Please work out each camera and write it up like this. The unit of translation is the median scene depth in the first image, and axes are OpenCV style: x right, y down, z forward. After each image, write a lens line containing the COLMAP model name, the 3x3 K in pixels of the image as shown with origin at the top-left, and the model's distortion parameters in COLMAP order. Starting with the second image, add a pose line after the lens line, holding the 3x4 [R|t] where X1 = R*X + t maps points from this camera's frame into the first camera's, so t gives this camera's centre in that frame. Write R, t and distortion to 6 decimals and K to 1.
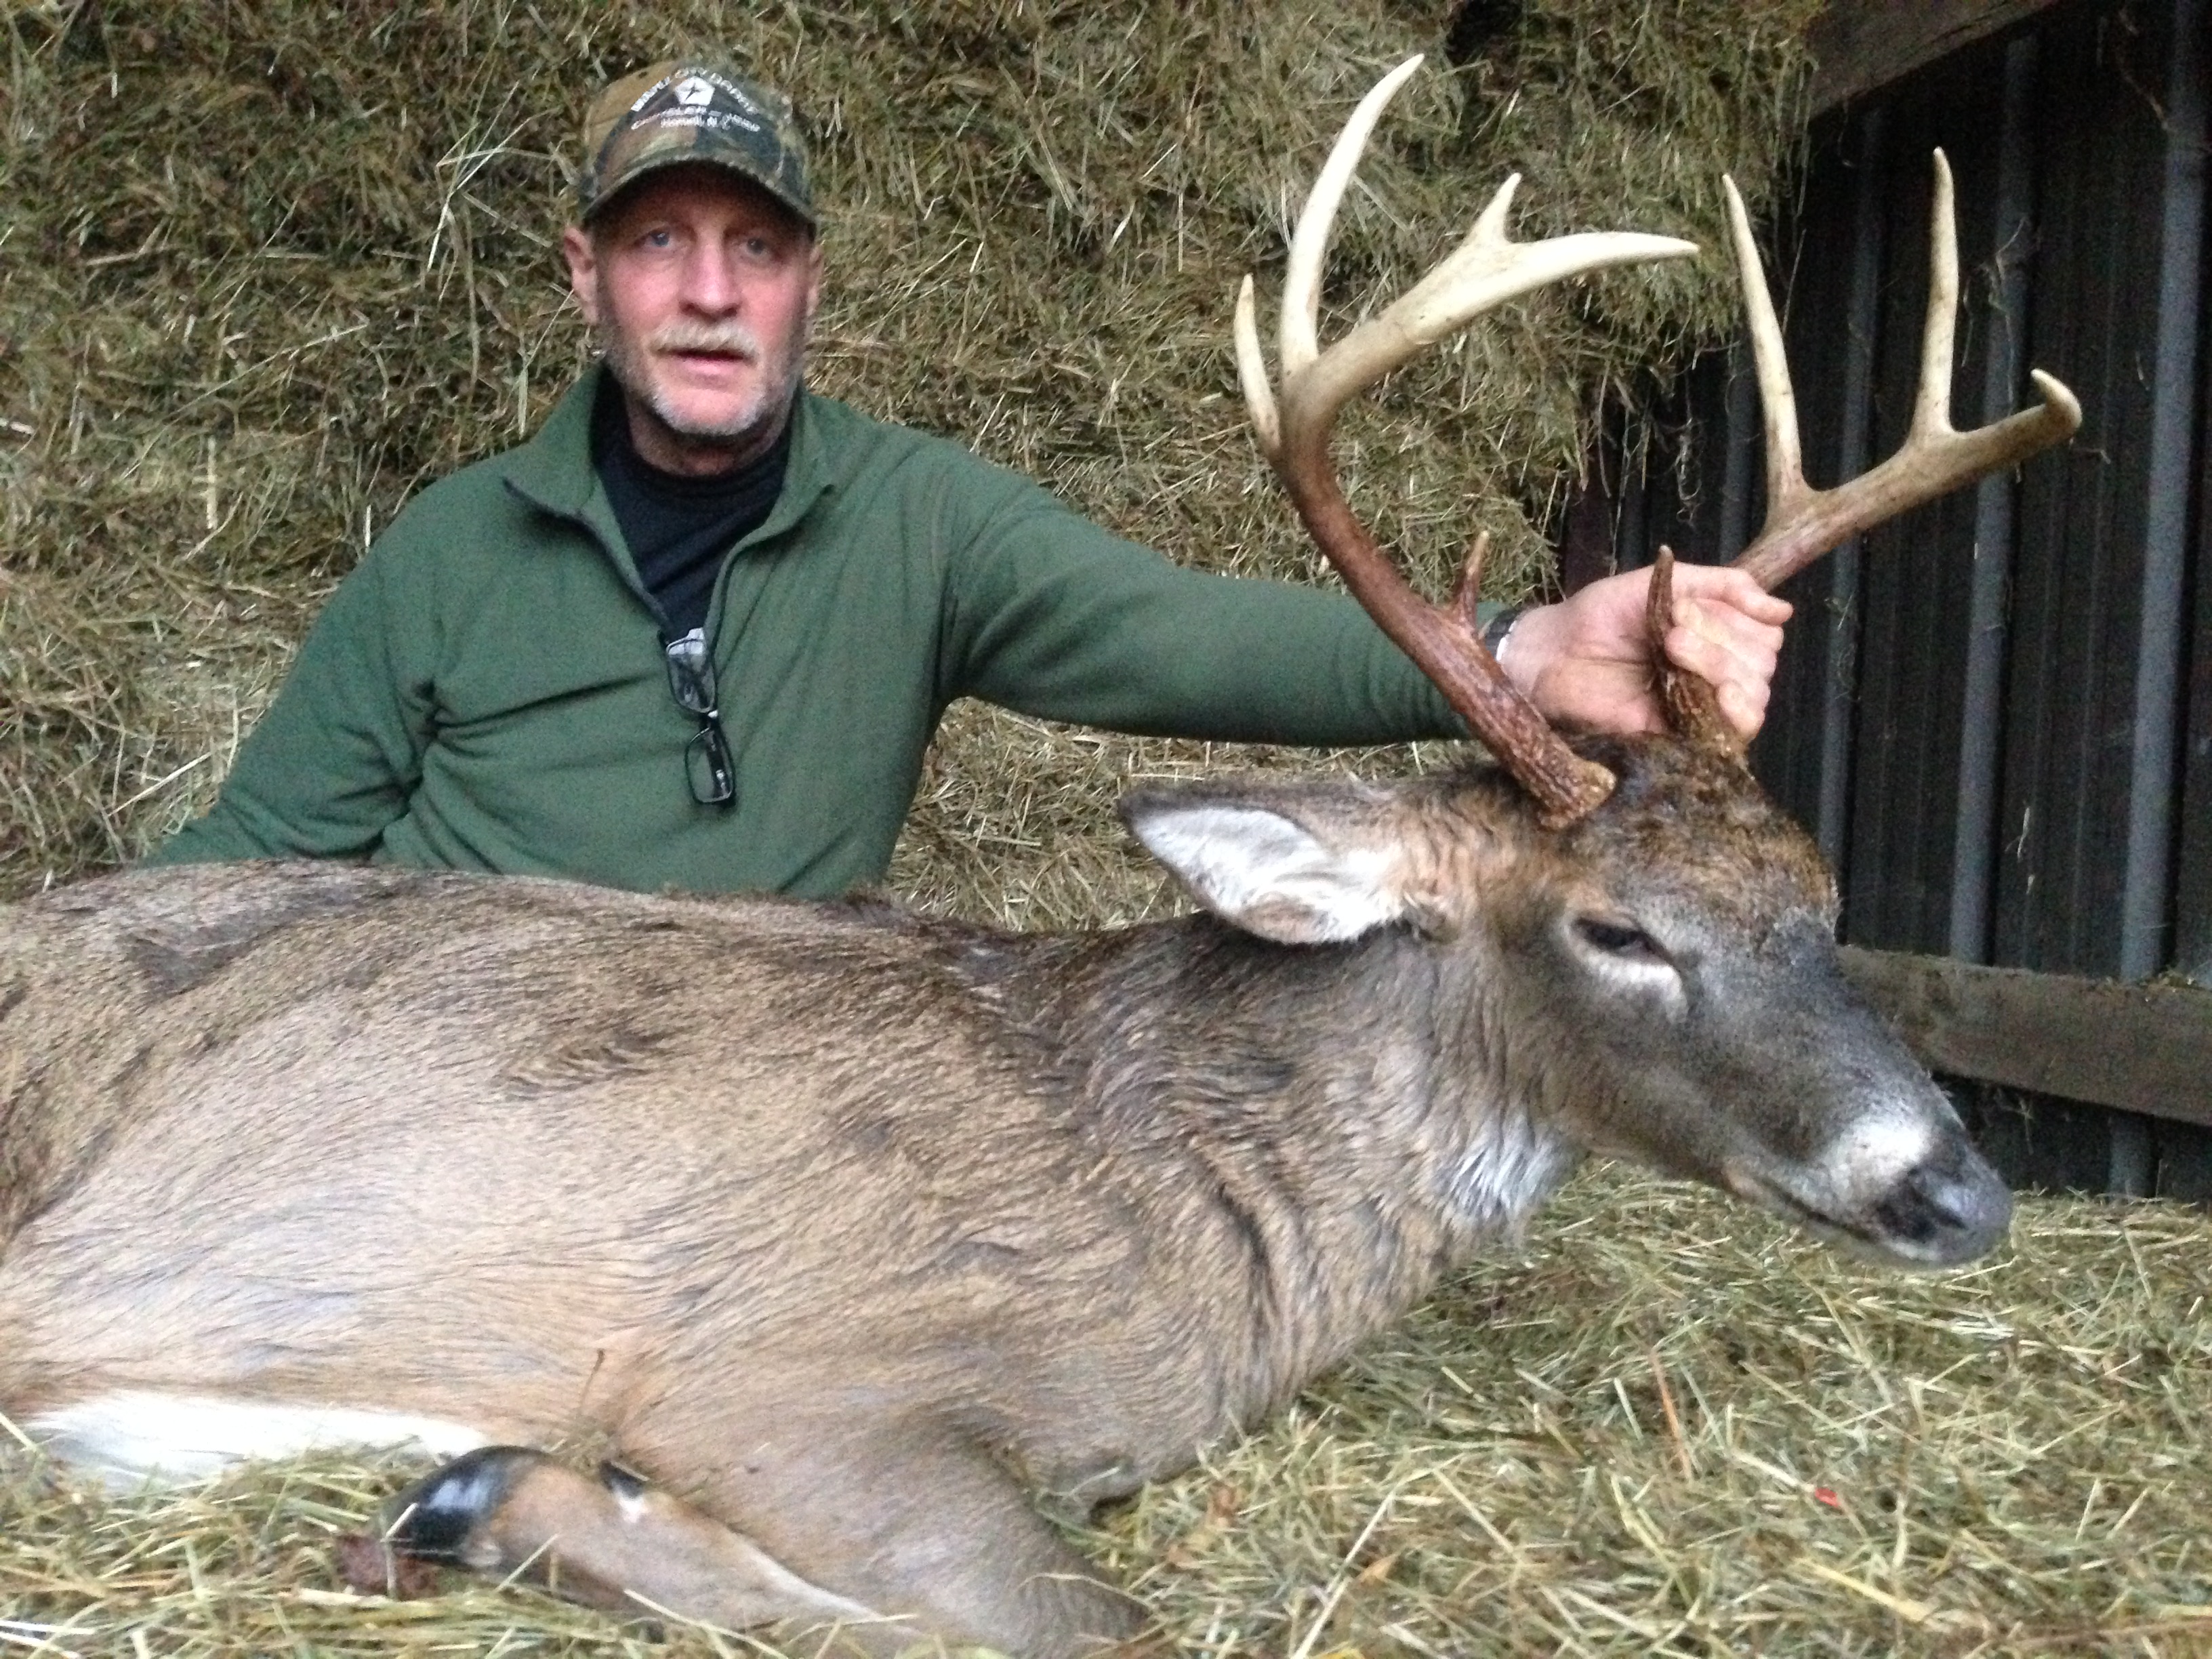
lens RADIAL K [[2077.0, 0, 1104.6], [0, 2077.0, 853.7], [0, 0, 1]] dist [0.078726, 0.000000]
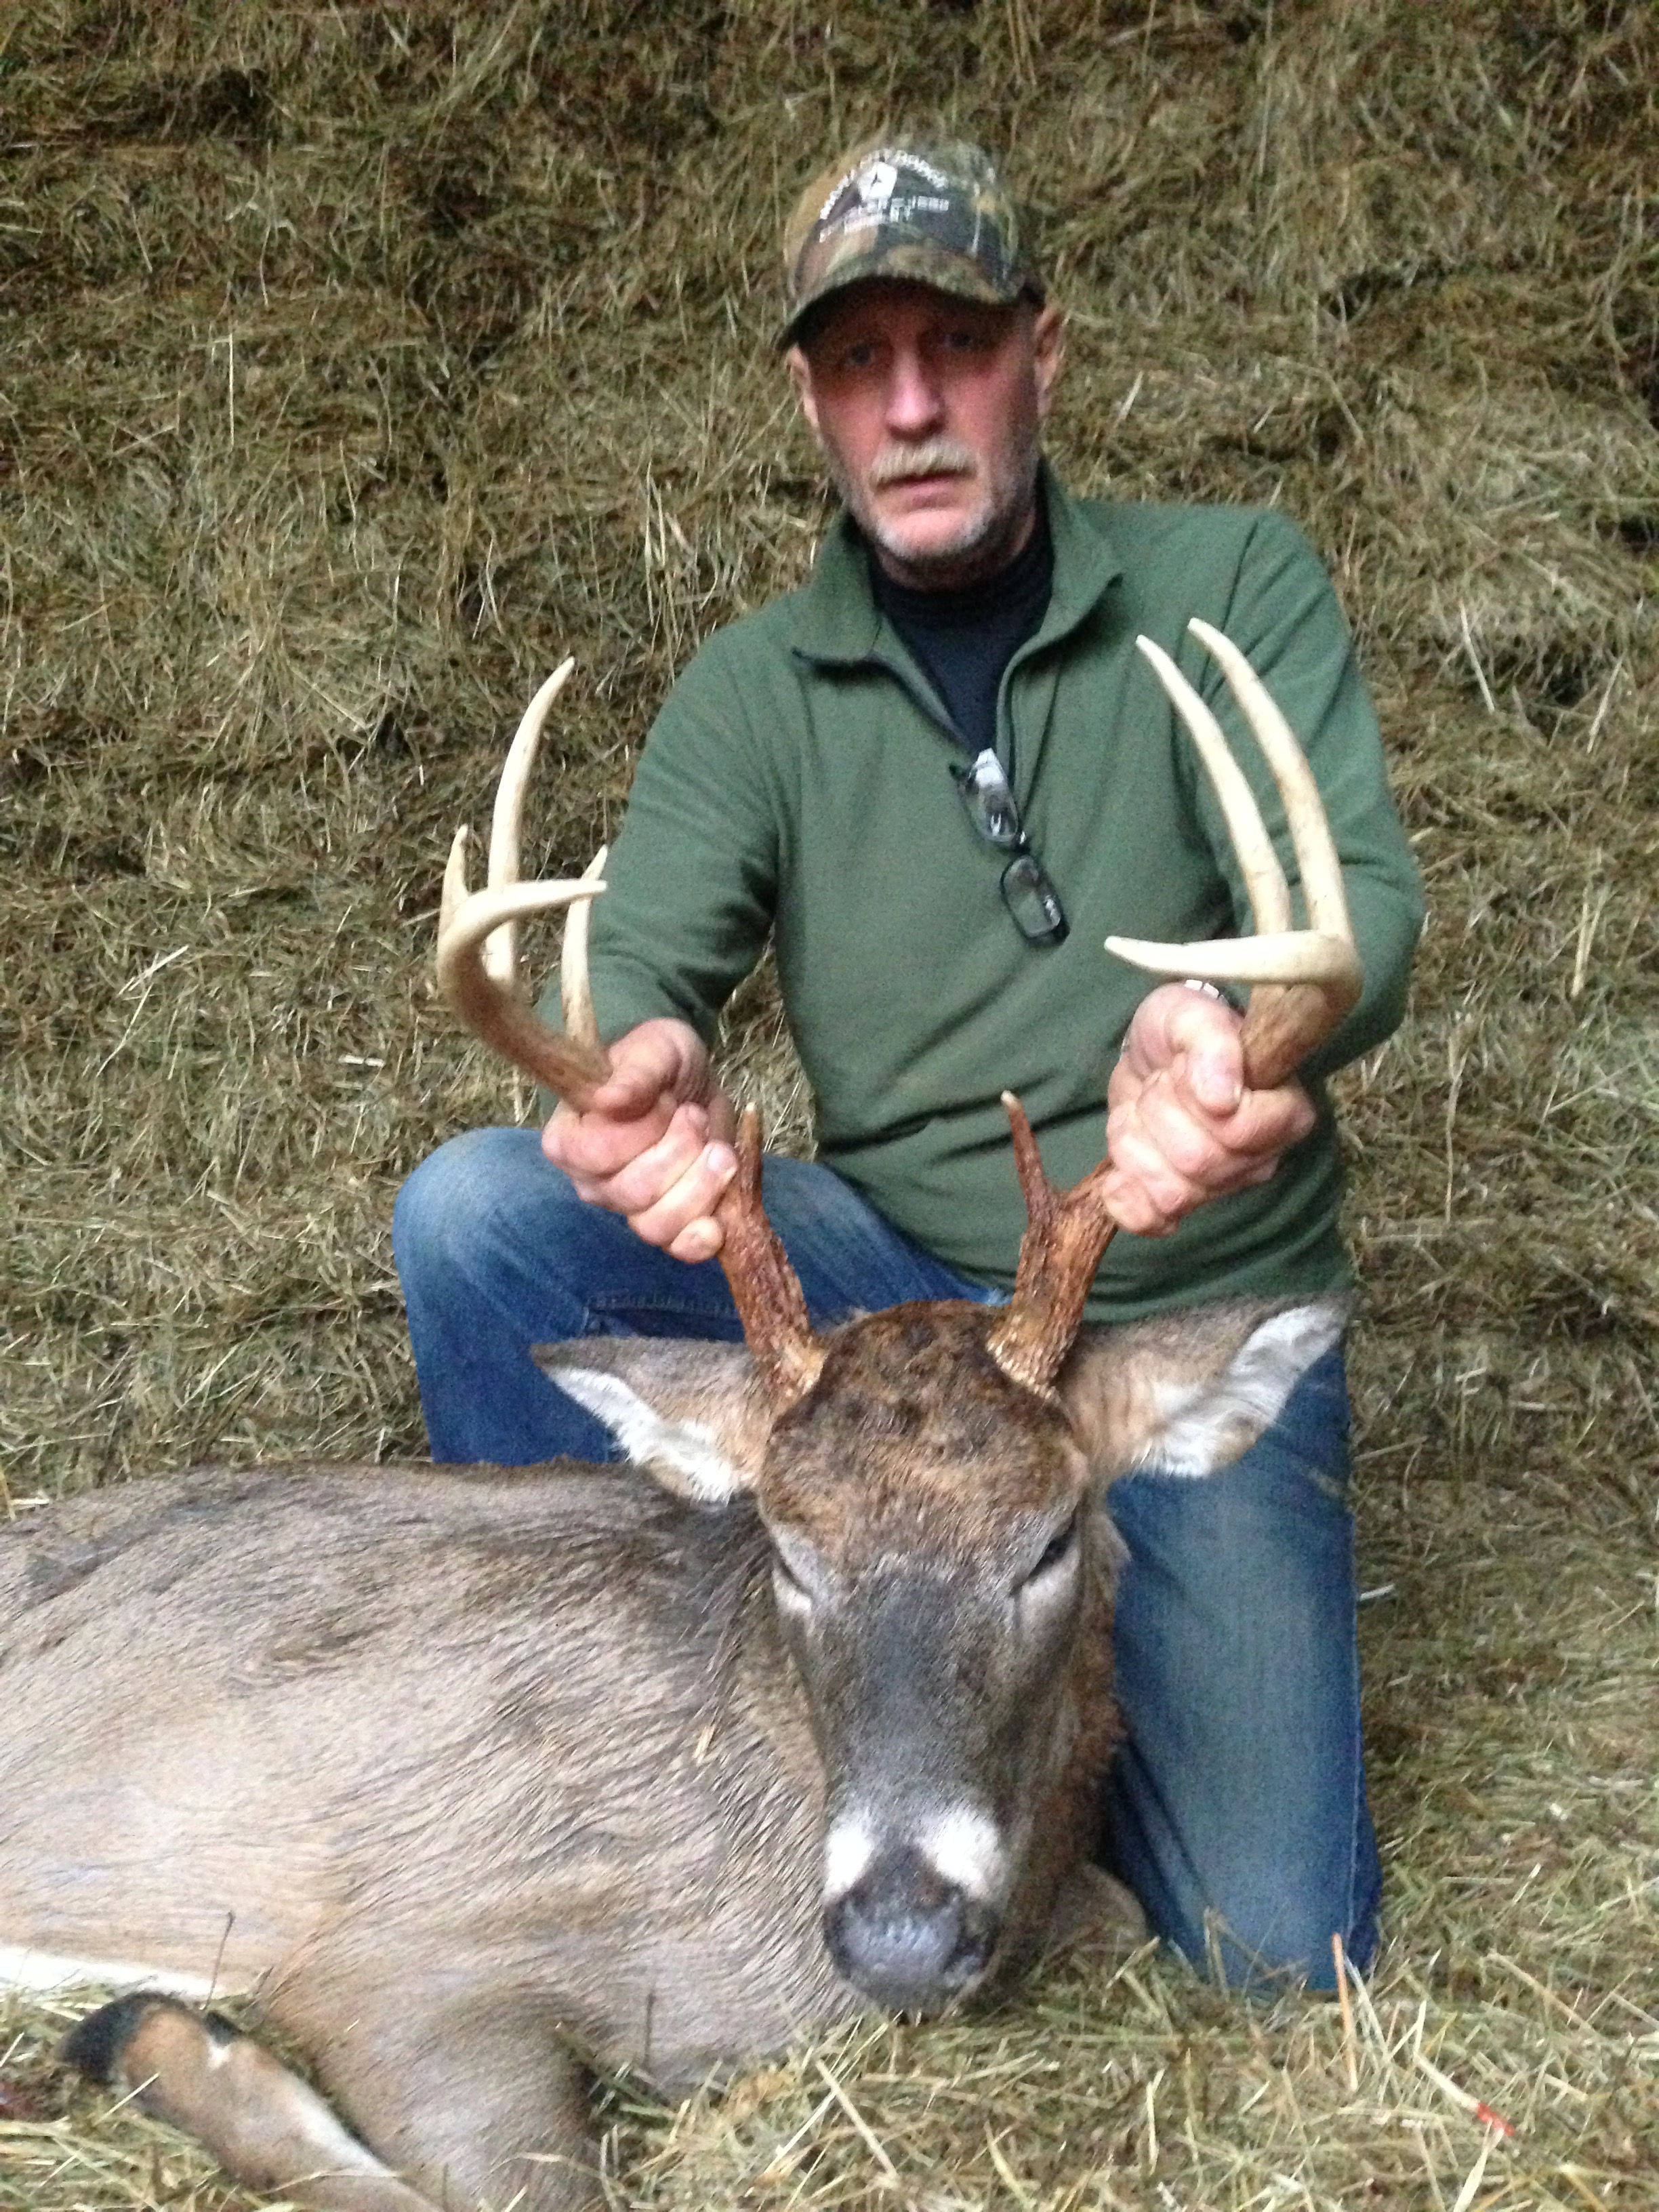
lens RADIAL K [[2077.0, 0, 887.2], [0, 2077.0, 1118.4], [0, 0, 1]] dist [0.078726, 0.000000]
pose [[0.898142, -0.132514, -0.419262, 0.243693], [0.098311, 0.989887, -0.102267, -0.018317], [0.428574, 0.050632, 0.902087, 0.041442]]
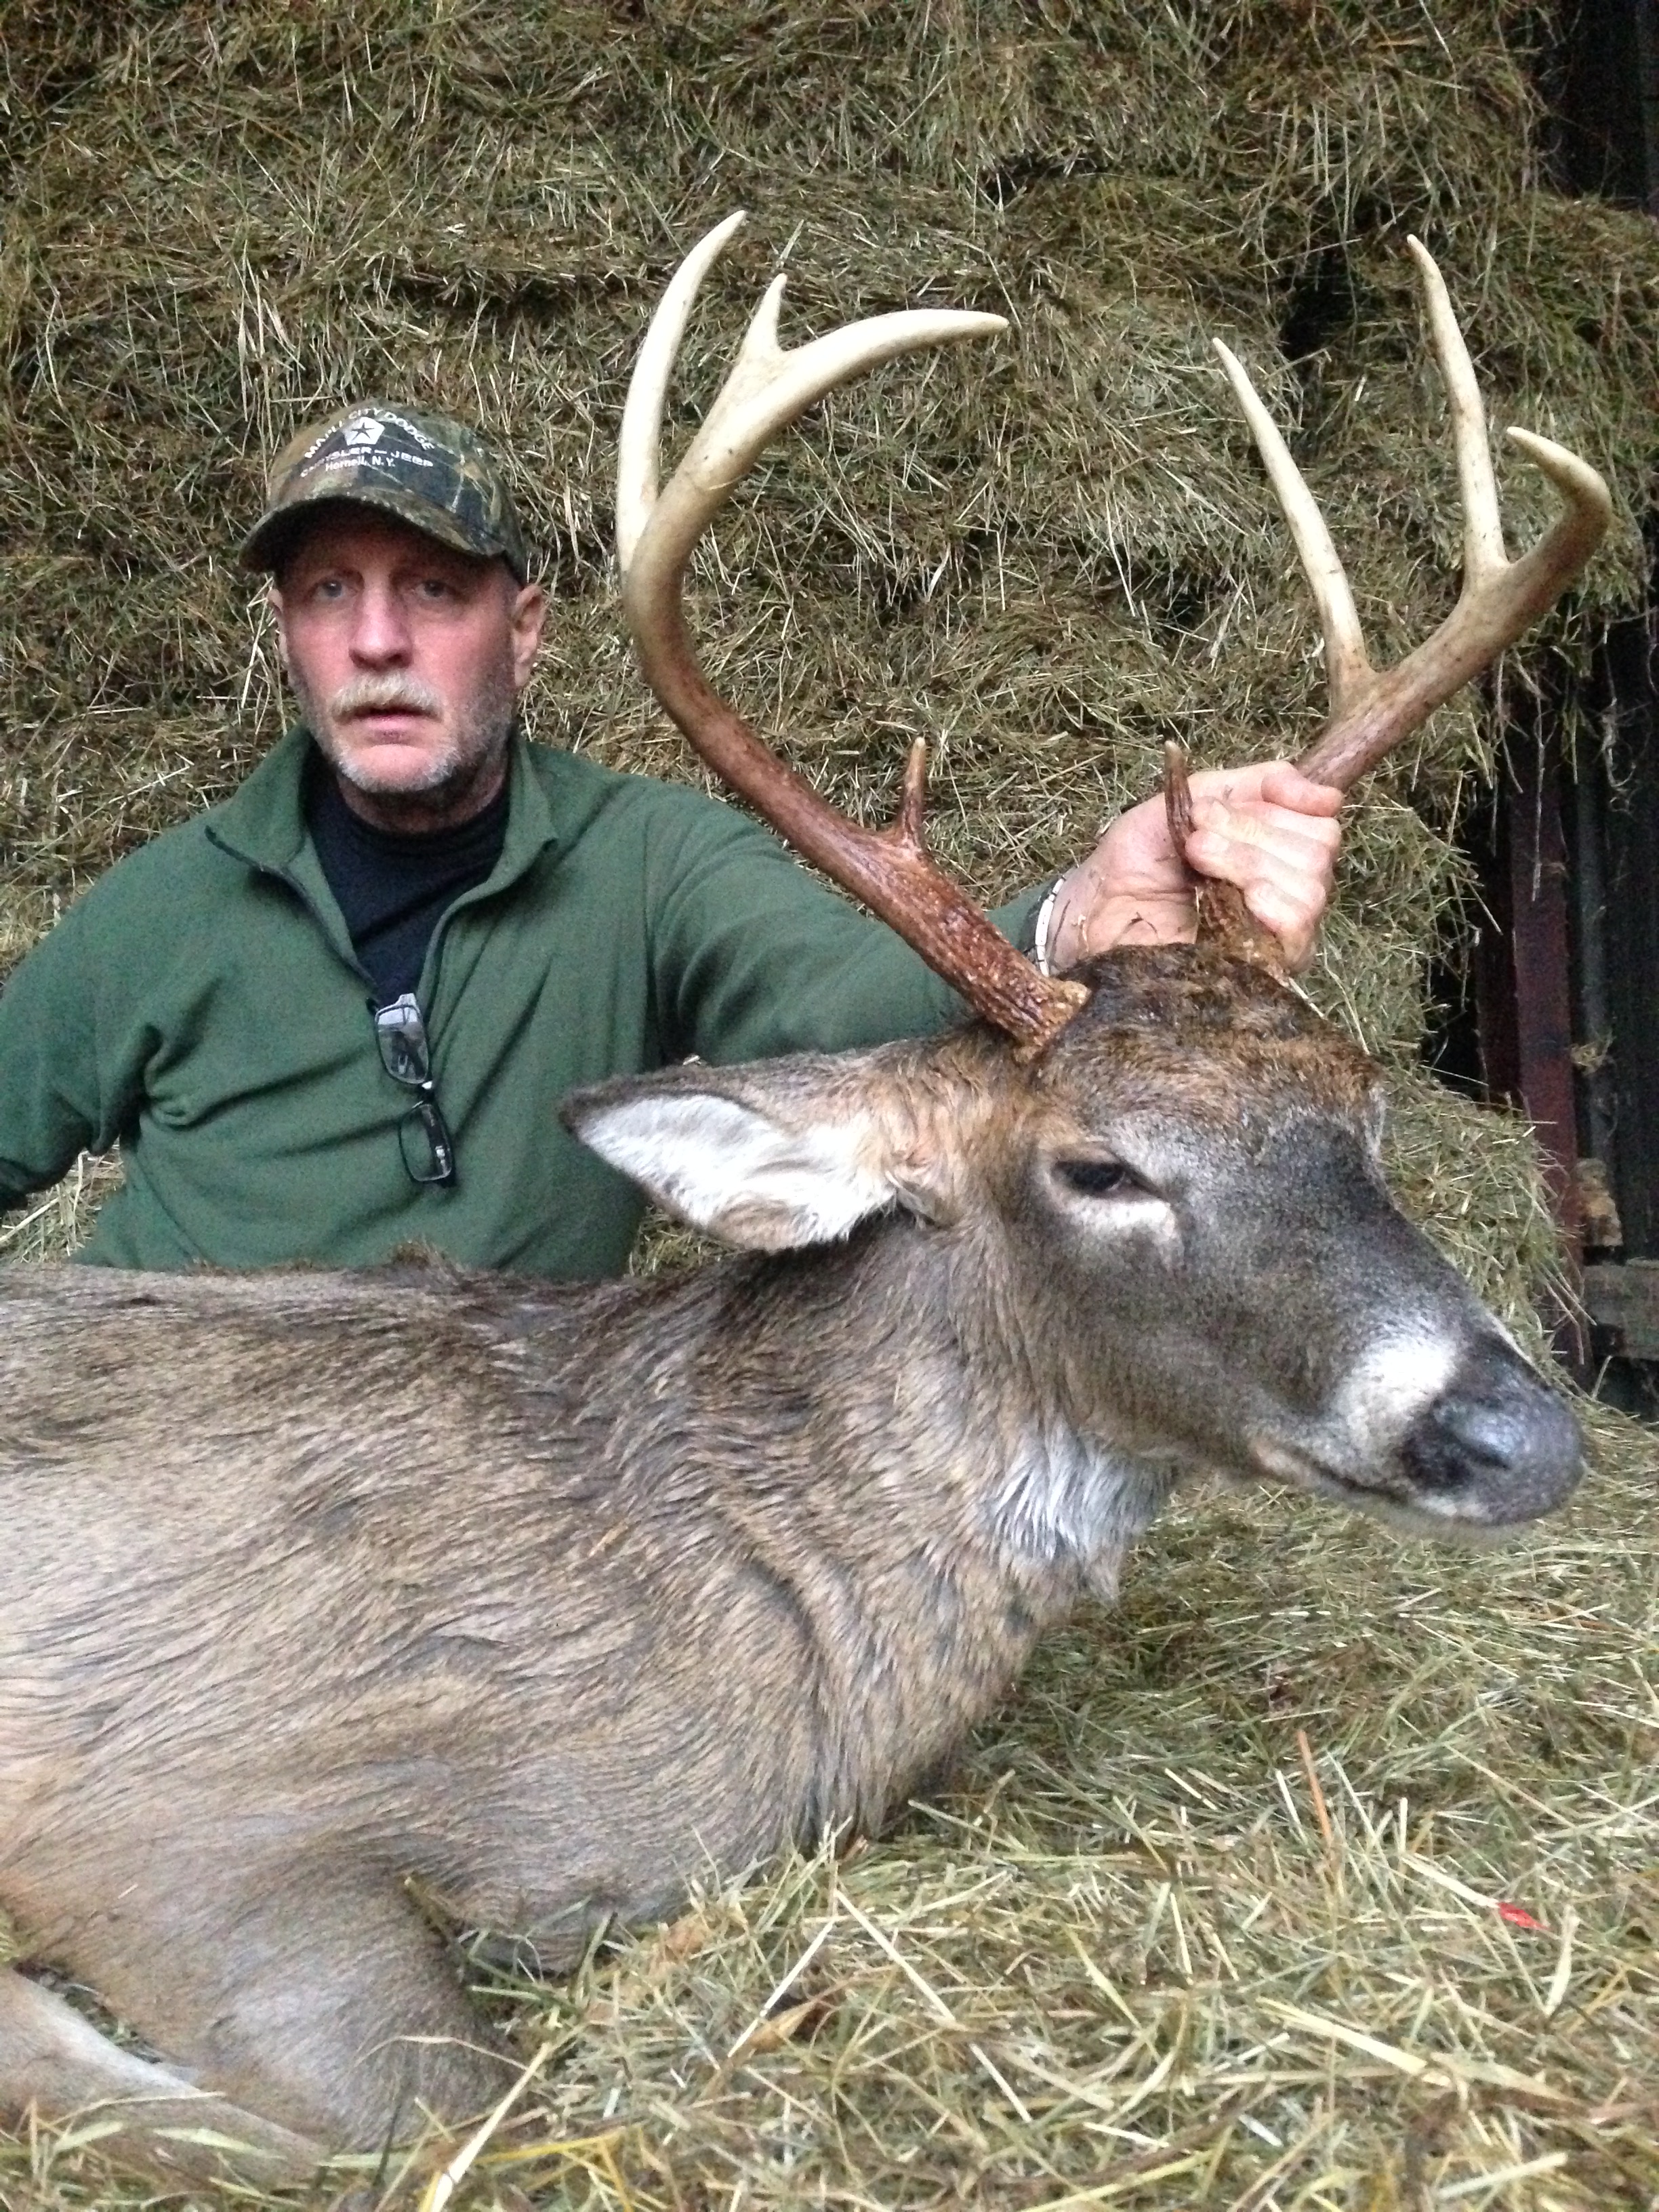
lens RADIAL K [[2077.0, 0, 834.5], [0, 2077.0, 1113.9], [0, 0, 1]] dist [0.078726, 0.000000]
pose [[0.979732, -0.093271, -0.177274, 0.117991], [0.079242, 0.993255, -0.084646, 0.025712], [0.183974, 0.068882, 0.980515, 0.075423]]
